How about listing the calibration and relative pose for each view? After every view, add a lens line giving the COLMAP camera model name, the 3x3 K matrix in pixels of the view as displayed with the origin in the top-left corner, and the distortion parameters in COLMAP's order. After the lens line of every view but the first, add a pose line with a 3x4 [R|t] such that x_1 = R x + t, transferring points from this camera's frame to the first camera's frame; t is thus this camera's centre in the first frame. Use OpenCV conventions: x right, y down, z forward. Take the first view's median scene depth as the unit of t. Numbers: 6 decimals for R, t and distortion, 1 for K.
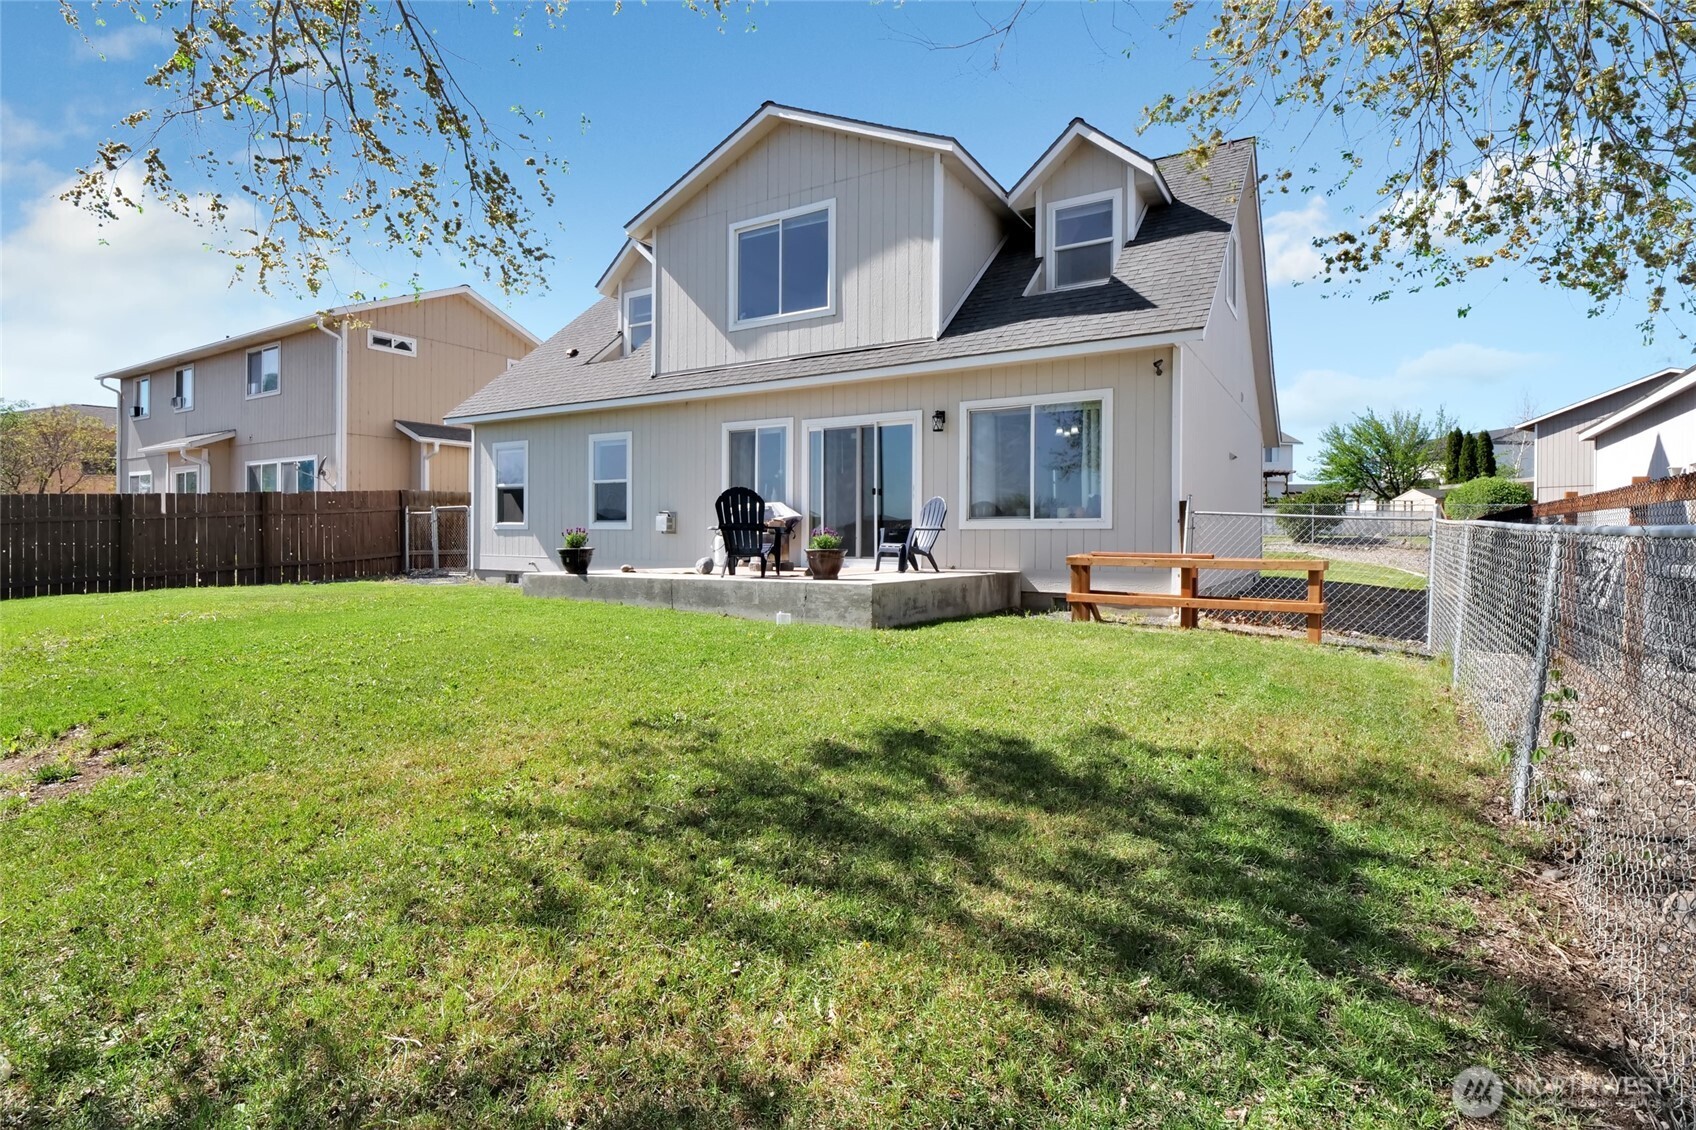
lens RADIAL K [[827.6, 0, 848.5], [0, 827.6, 544.6], [0, 0, 1]] dist [-0.013644, -0.000821]
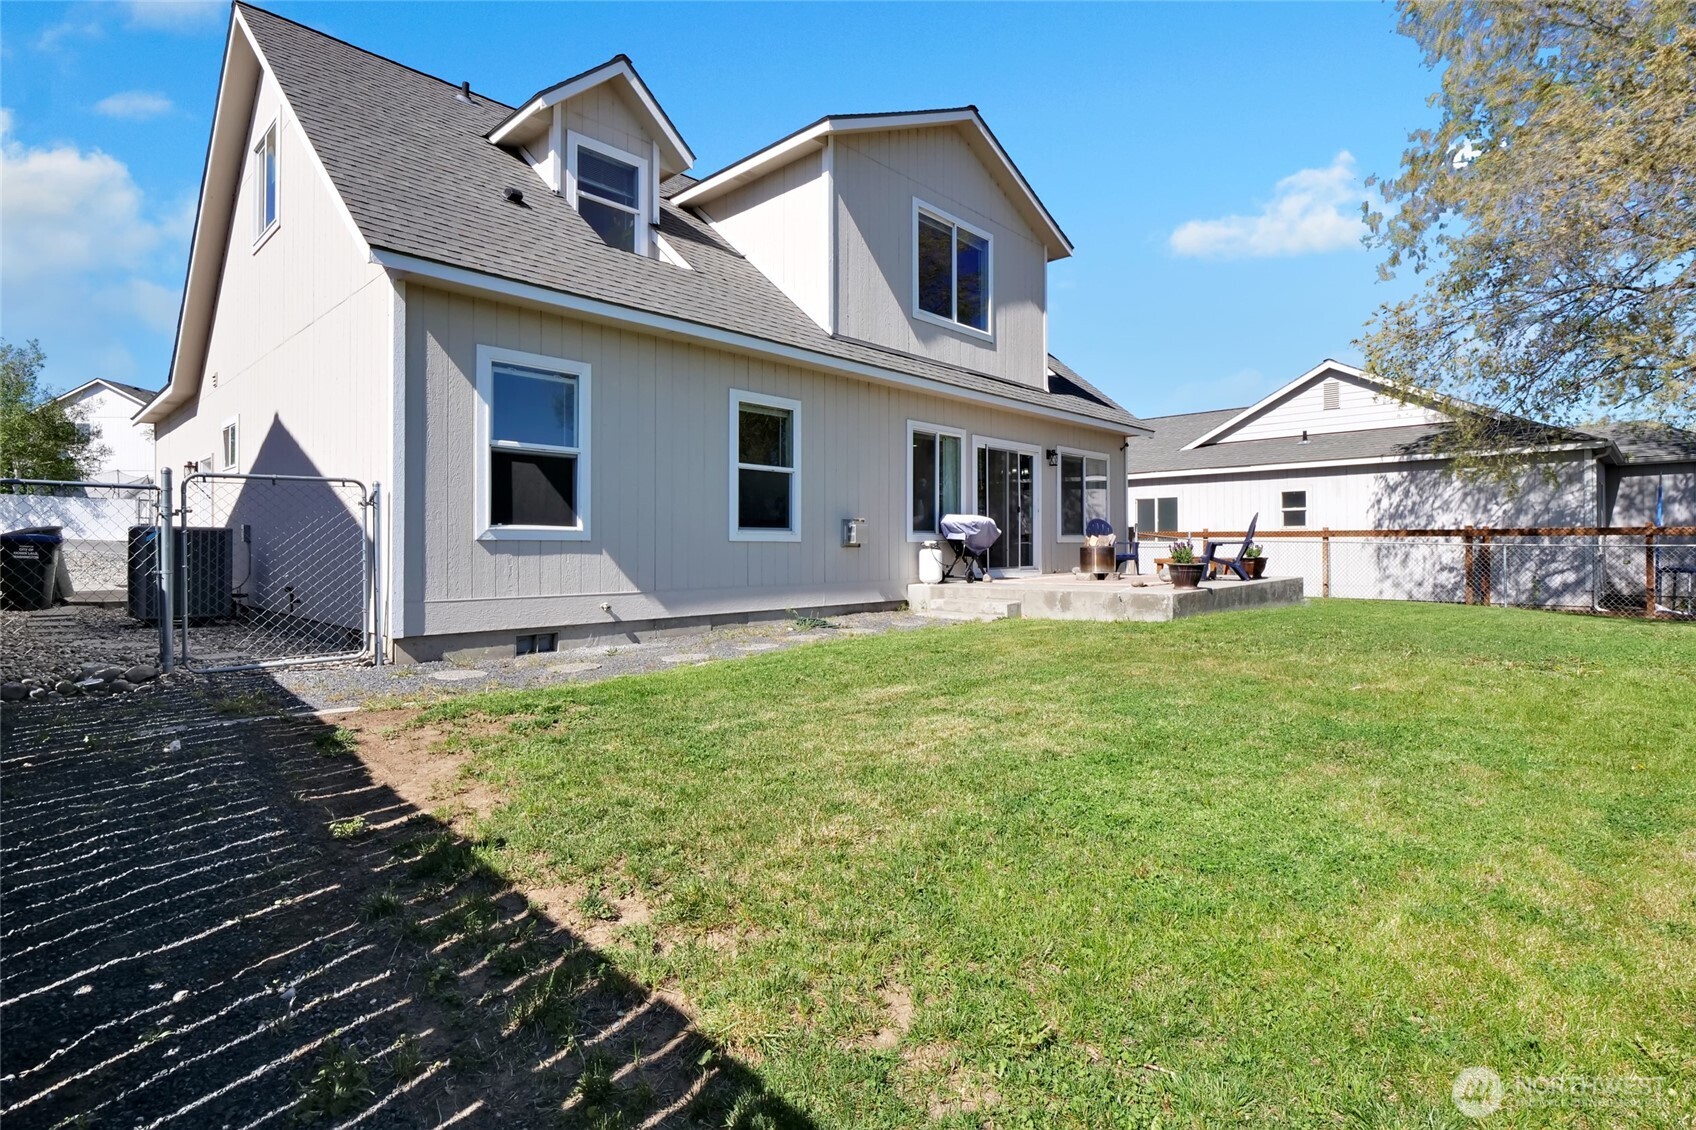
lens RADIAL K [[827.6, 0, 848.5], [0, 827.6, 544.6], [0, 0, 1]] dist [-0.013644, -0.000821]
pose [[0.201963, -0.004734, 0.979382, -1.022314], [0.011020, 0.999936, 0.002561, -0.018462], [-0.979331, 0.010276, 0.202002, 0.891834]]
